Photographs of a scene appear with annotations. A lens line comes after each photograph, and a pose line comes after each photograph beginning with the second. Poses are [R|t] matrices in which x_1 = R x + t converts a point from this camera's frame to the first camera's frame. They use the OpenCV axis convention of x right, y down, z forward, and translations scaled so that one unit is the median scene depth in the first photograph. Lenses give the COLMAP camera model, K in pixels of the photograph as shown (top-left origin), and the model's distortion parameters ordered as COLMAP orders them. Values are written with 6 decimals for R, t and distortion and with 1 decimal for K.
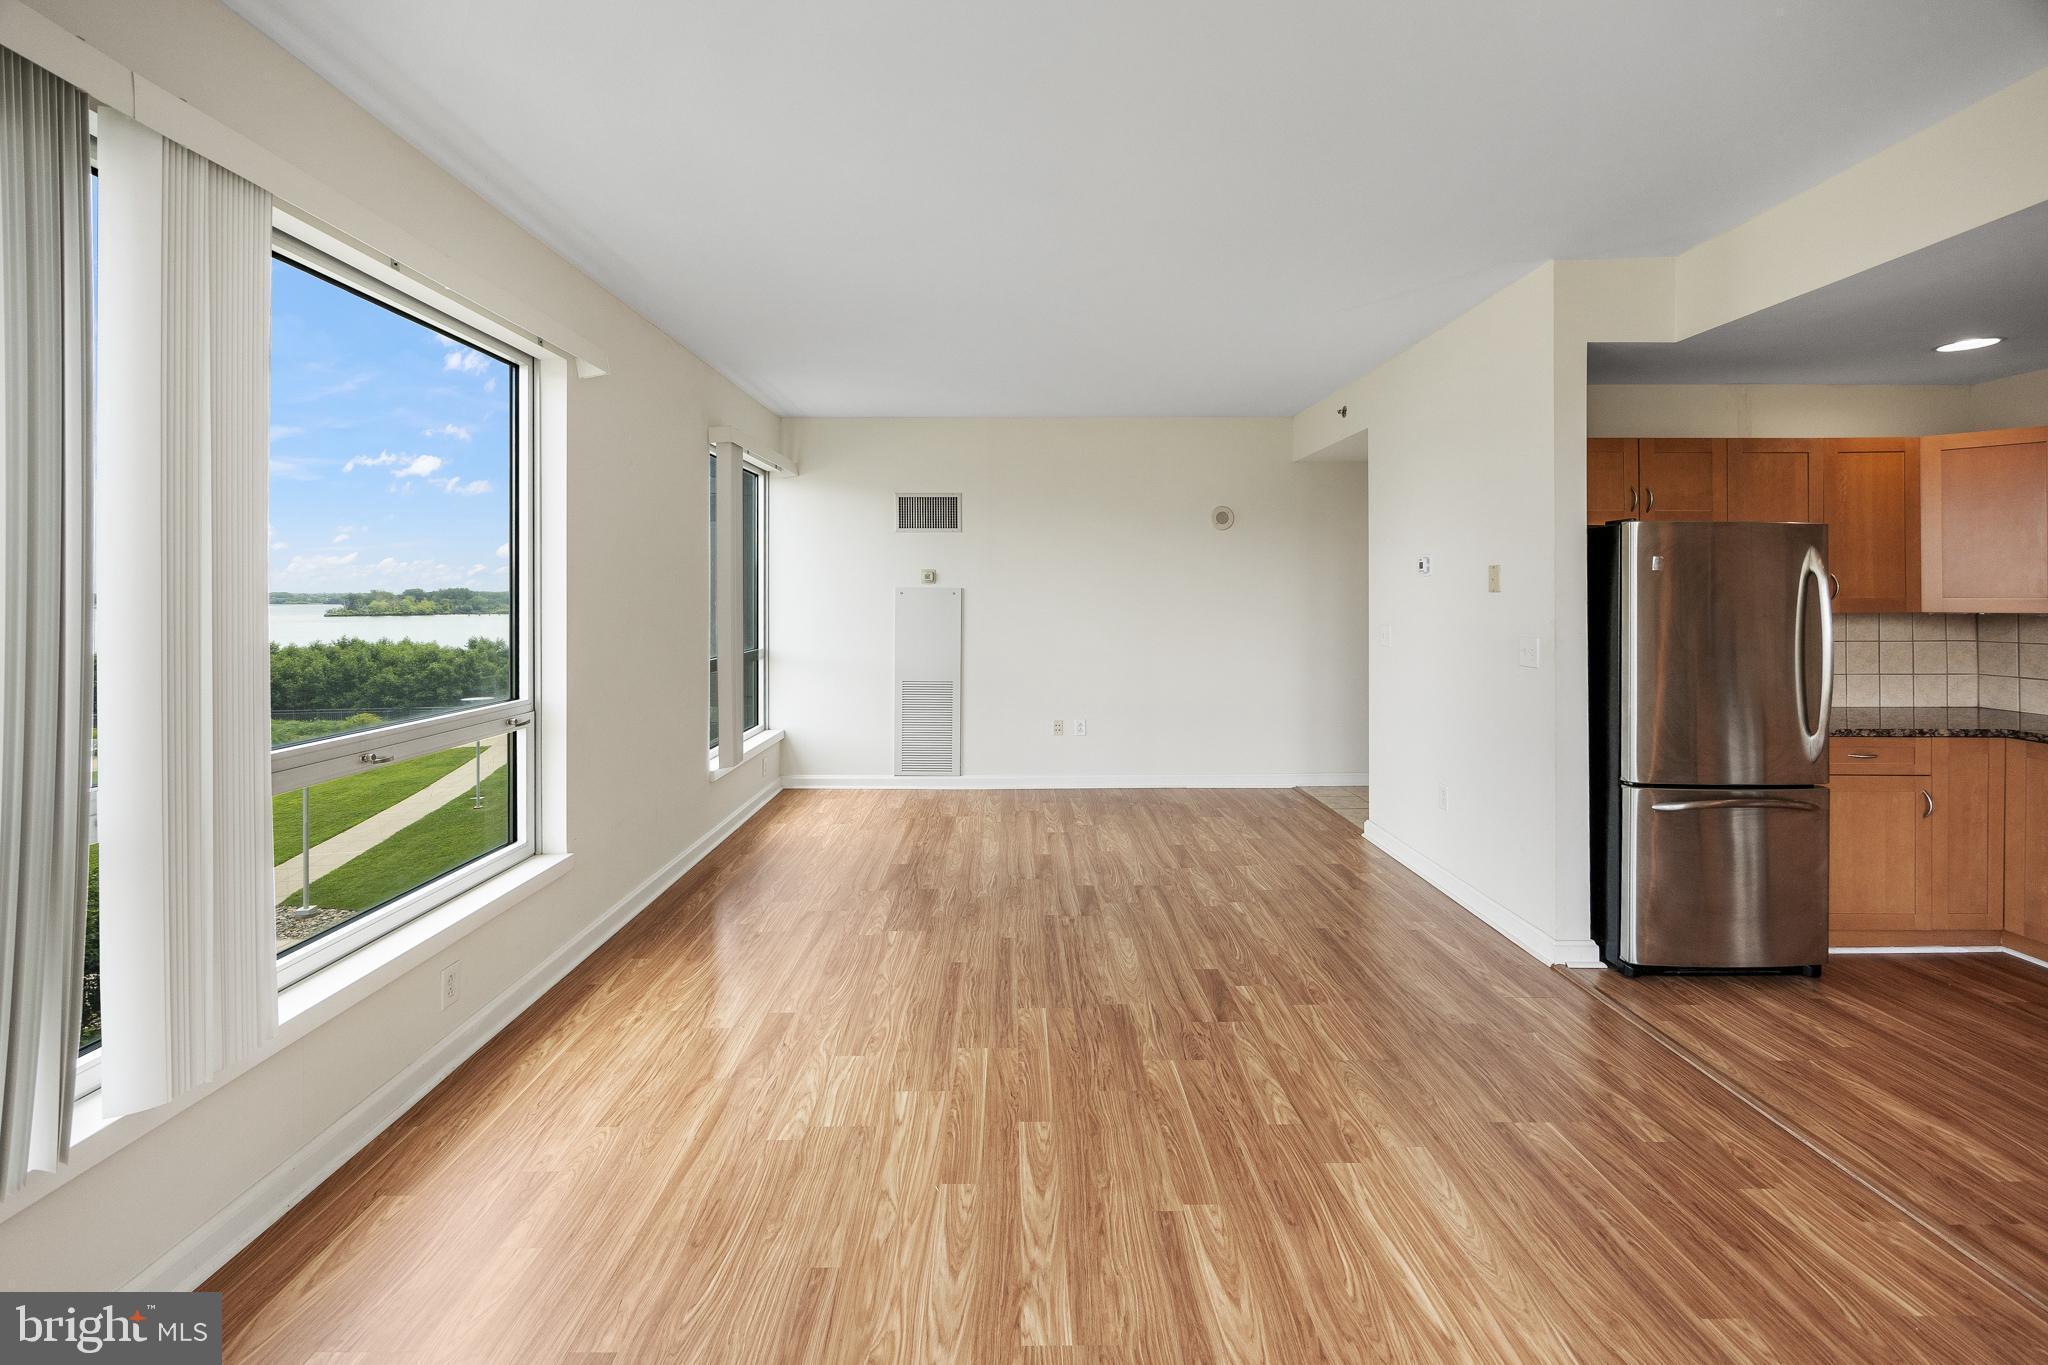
lens RADIAL K [[820.5, 0, 1008.1], [0, 820.5, 586.5], [0, 0, 1]] dist [-0.000802, 0.000103]
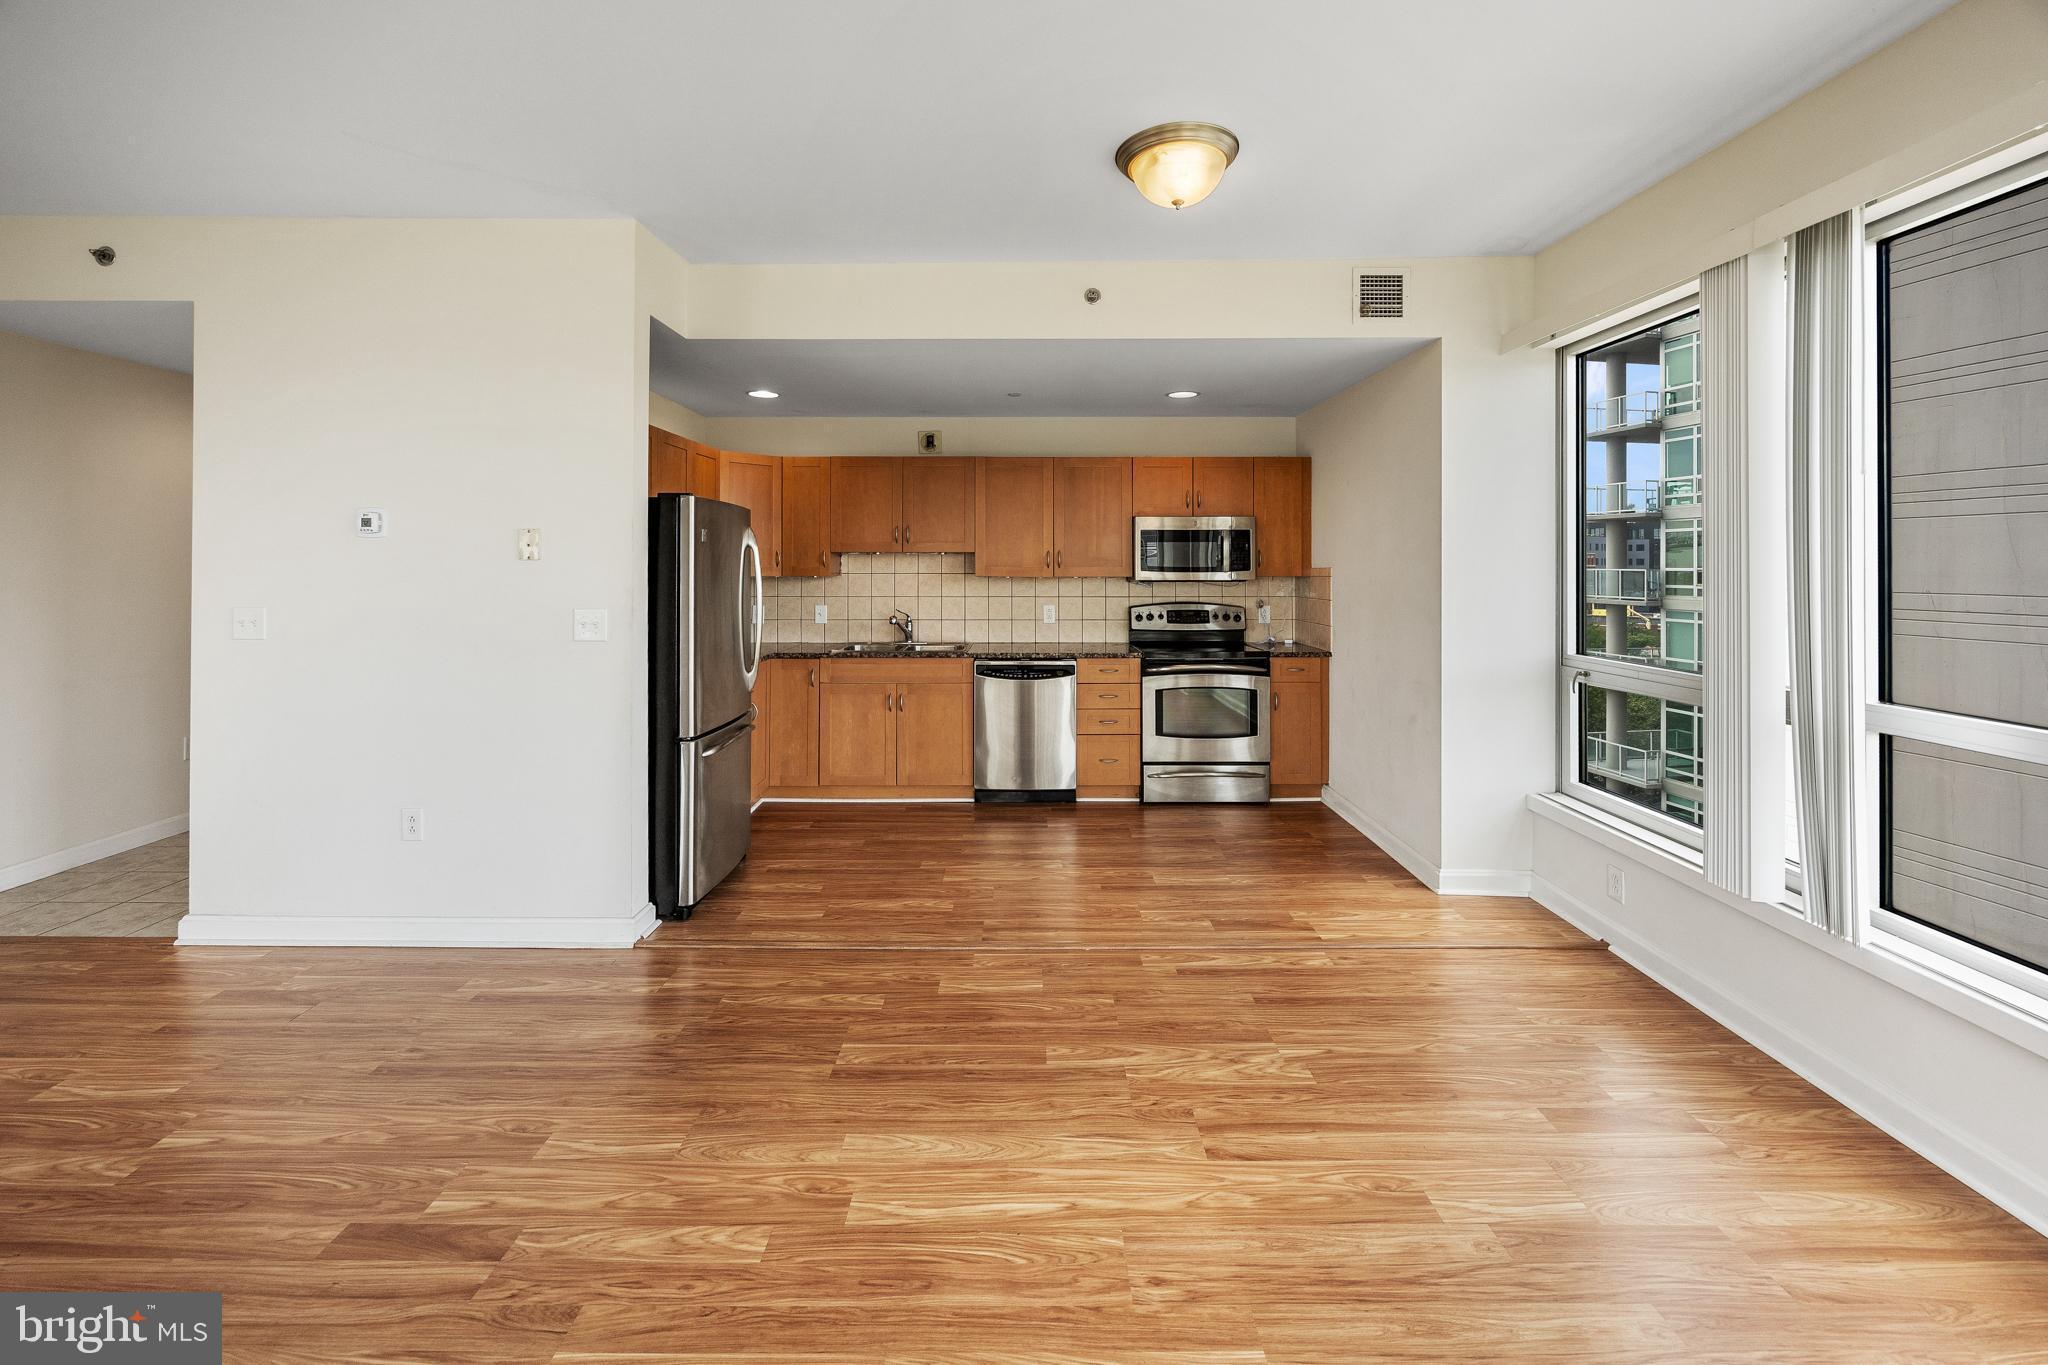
lens RADIAL K [[827.1, 0, 1030.2], [0, 827.1, 553.8], [0, 0, 1]] dist [-0.002714, -0.000021]
pose [[-0.007577, 0.014422, 0.999867, -0.347072], [-0.012976, 0.999810, -0.014520, 0.007773], [-0.999887, -0.013084, -0.007388, 0.582403]]
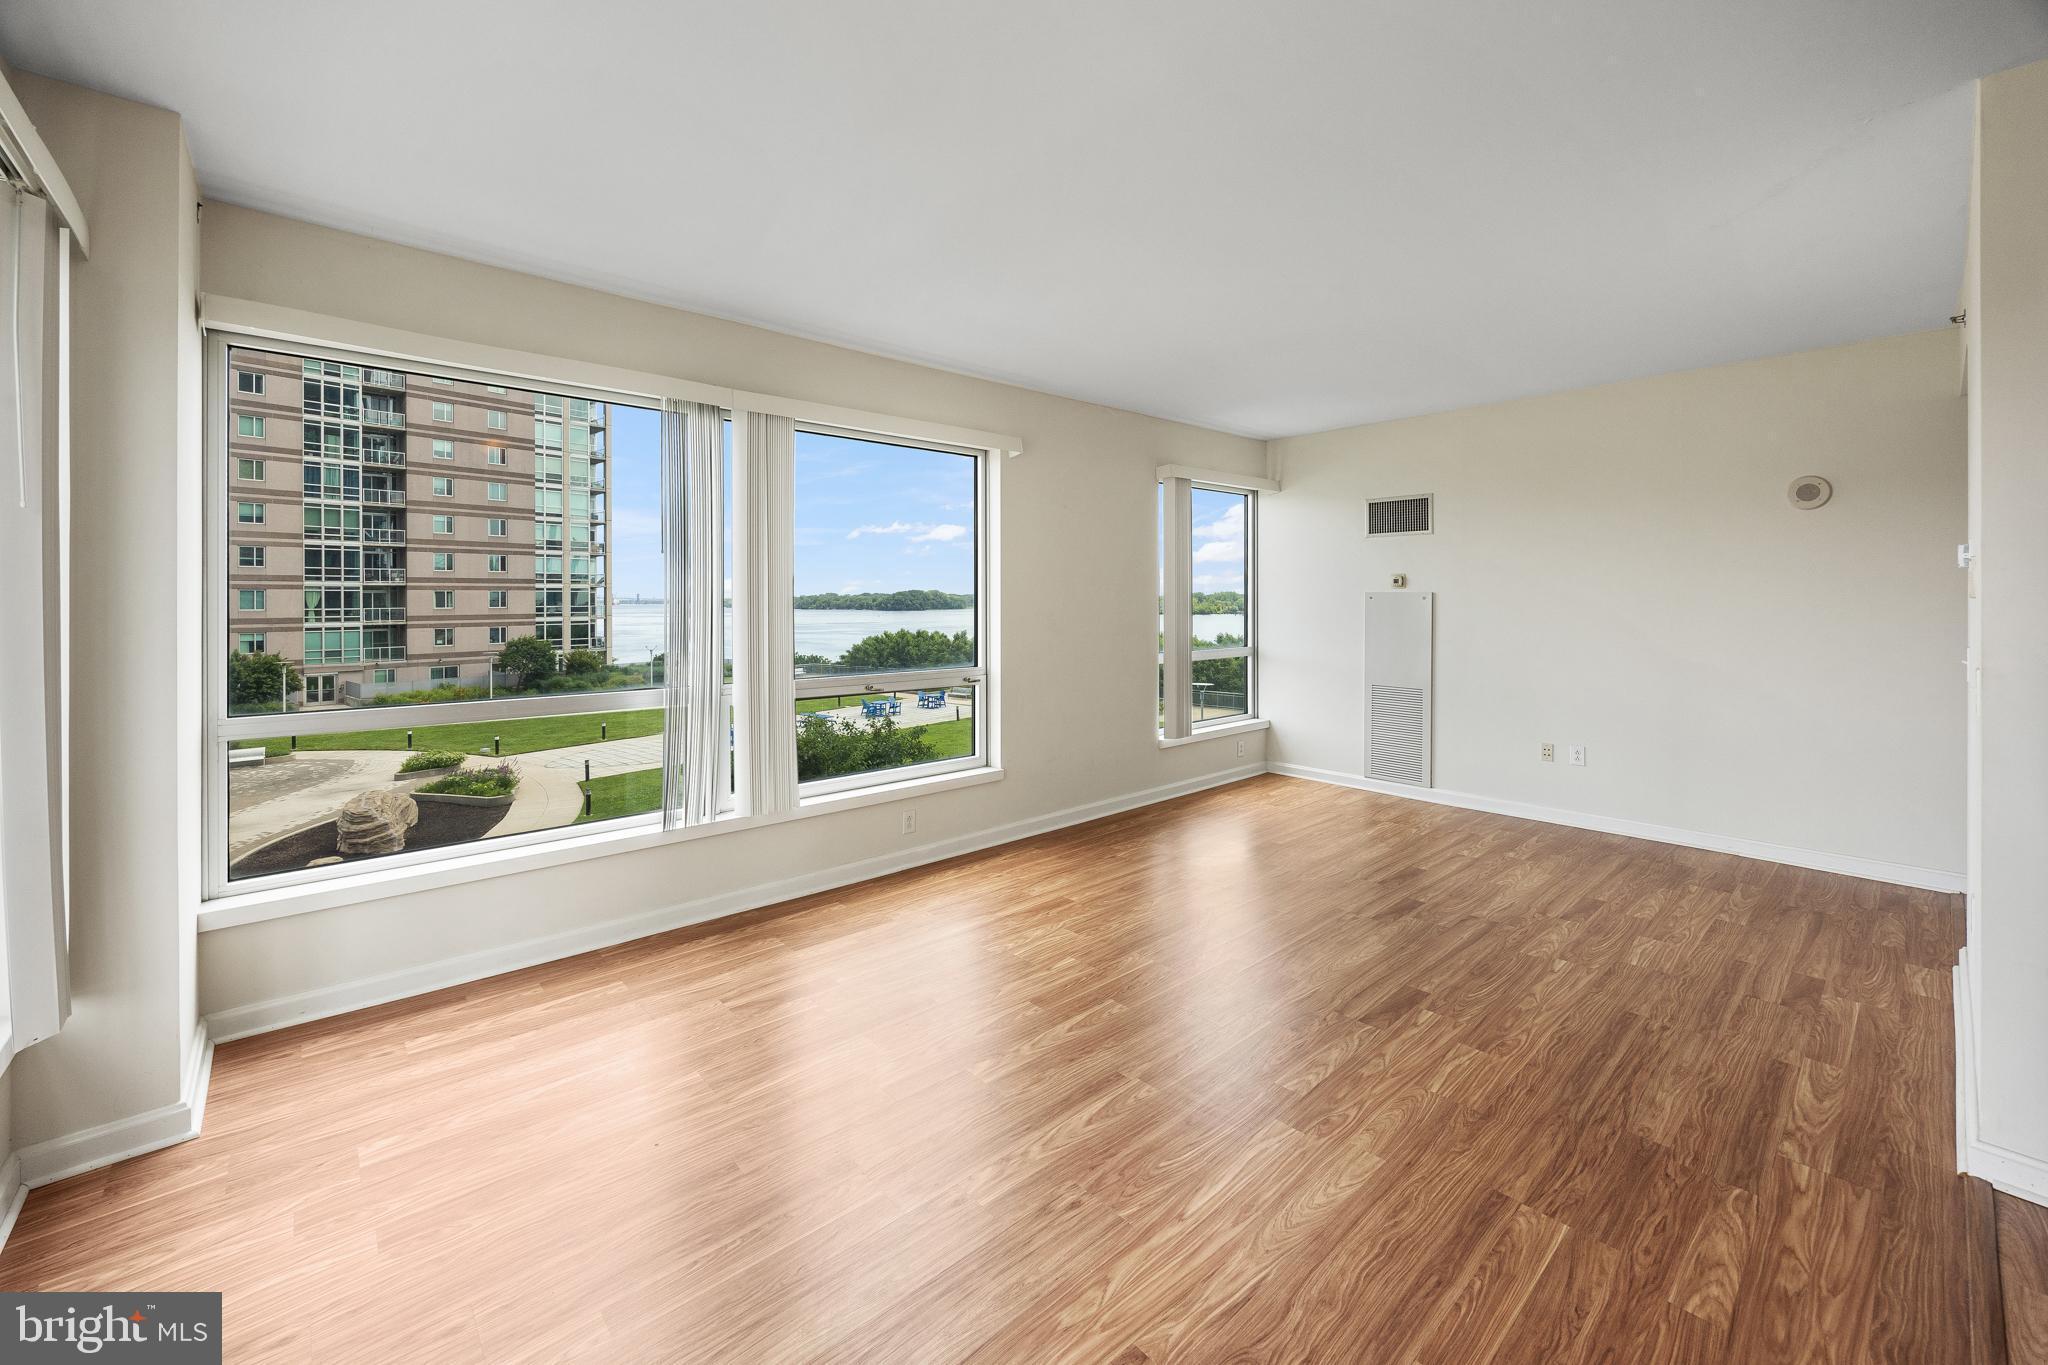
lens RADIAL K [[811.1, 0, 1015.5], [0, 811.1, 599.8], [0, 0, 1]] dist [-0.000981, 0.000558]
pose [[0.663446, 0.002748, -0.748219, 0.689408], [0.008745, 0.999896, 0.011426, -0.011139], [0.748173, -0.014124, 0.663353, 0.012558]]
